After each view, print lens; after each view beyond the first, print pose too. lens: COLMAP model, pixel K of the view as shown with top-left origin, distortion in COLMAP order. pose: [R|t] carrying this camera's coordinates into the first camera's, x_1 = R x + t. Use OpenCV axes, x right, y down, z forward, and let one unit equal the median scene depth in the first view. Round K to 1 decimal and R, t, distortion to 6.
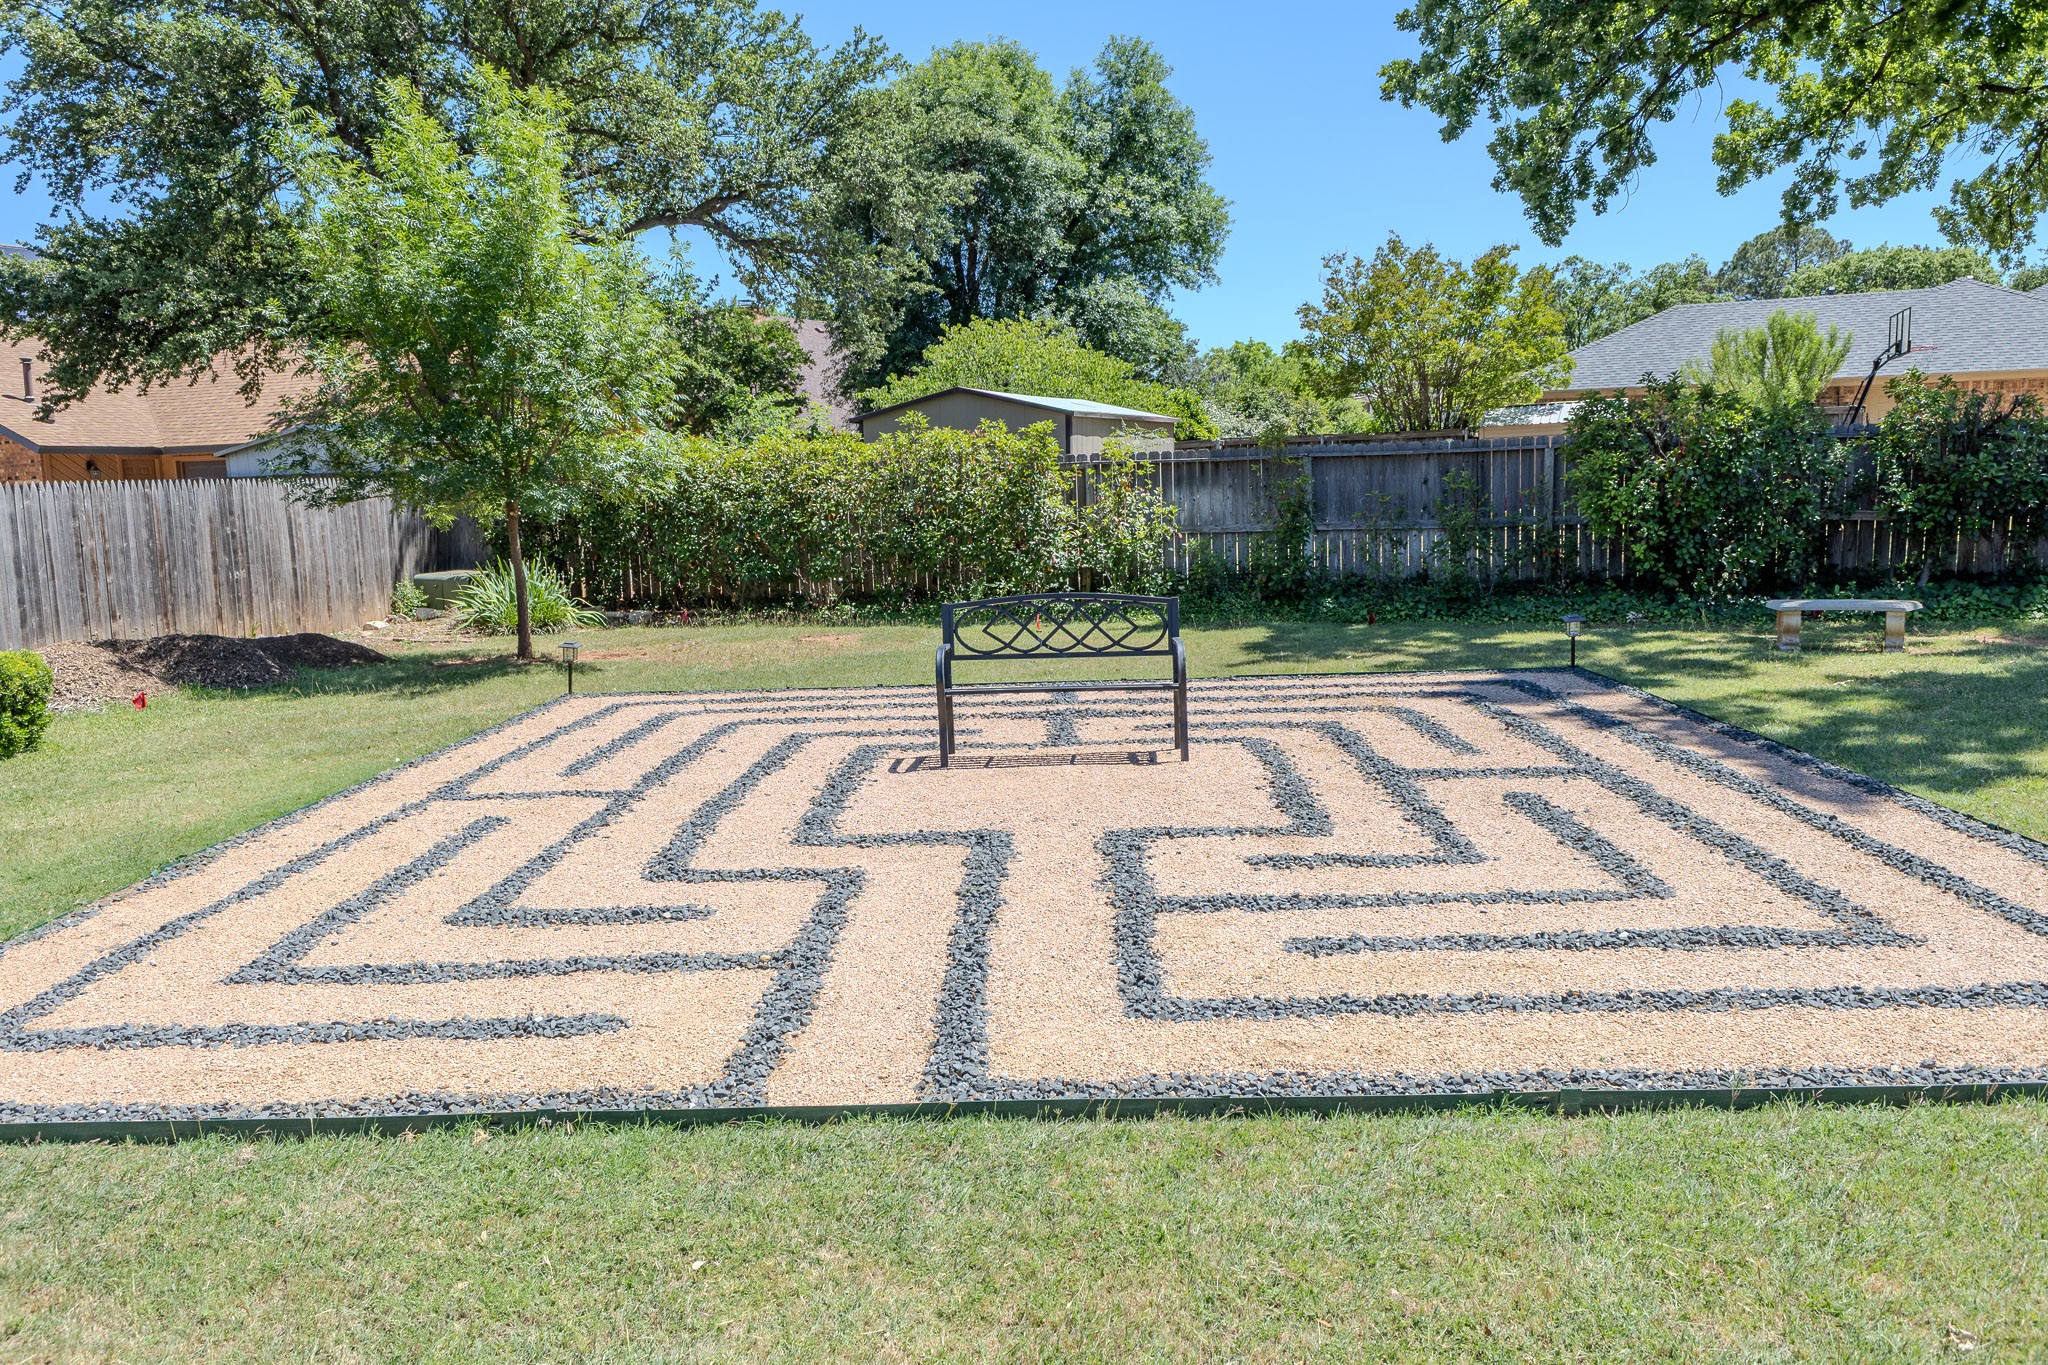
lens RADIAL K [[1498.7, 0, 1044.1], [0, 1498.7, 673.9], [0, 0, 1]] dist [0.022989, -0.027662]
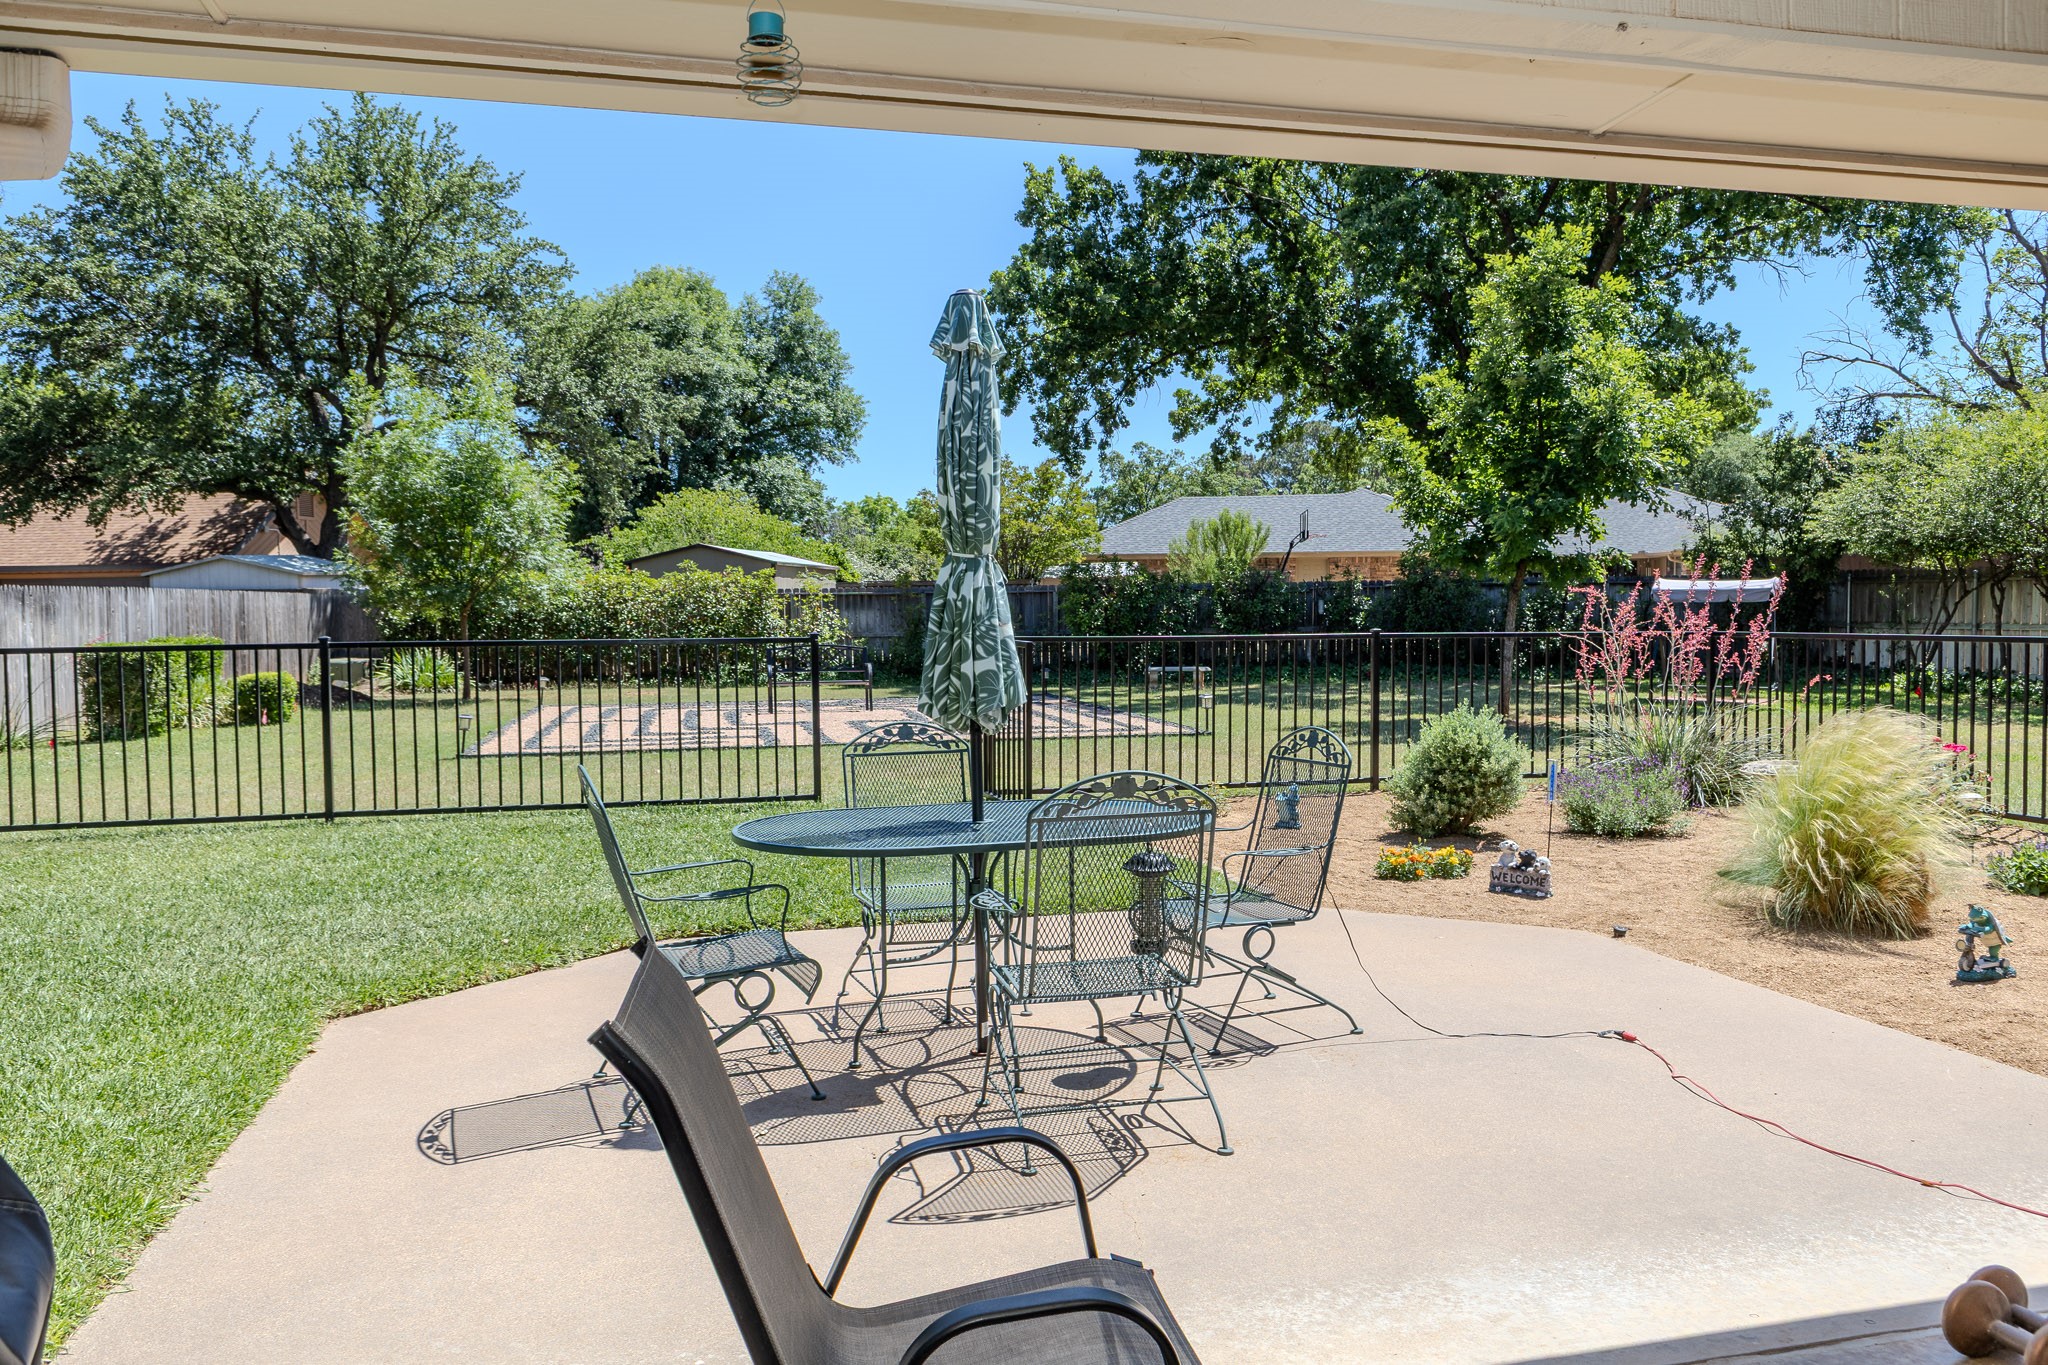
lens RADIAL K [[1498.7, 0, 1024.4], [0, 1498.7, 675.9], [0, 0, 1]] dist [0.022989, -0.027662]
pose [[0.972316, 0.011134, 0.233404, -0.050007], [0.010460, 0.995789, -0.091074, 0.047729], [-0.233436, 0.090994, 0.968105, -0.303493]]
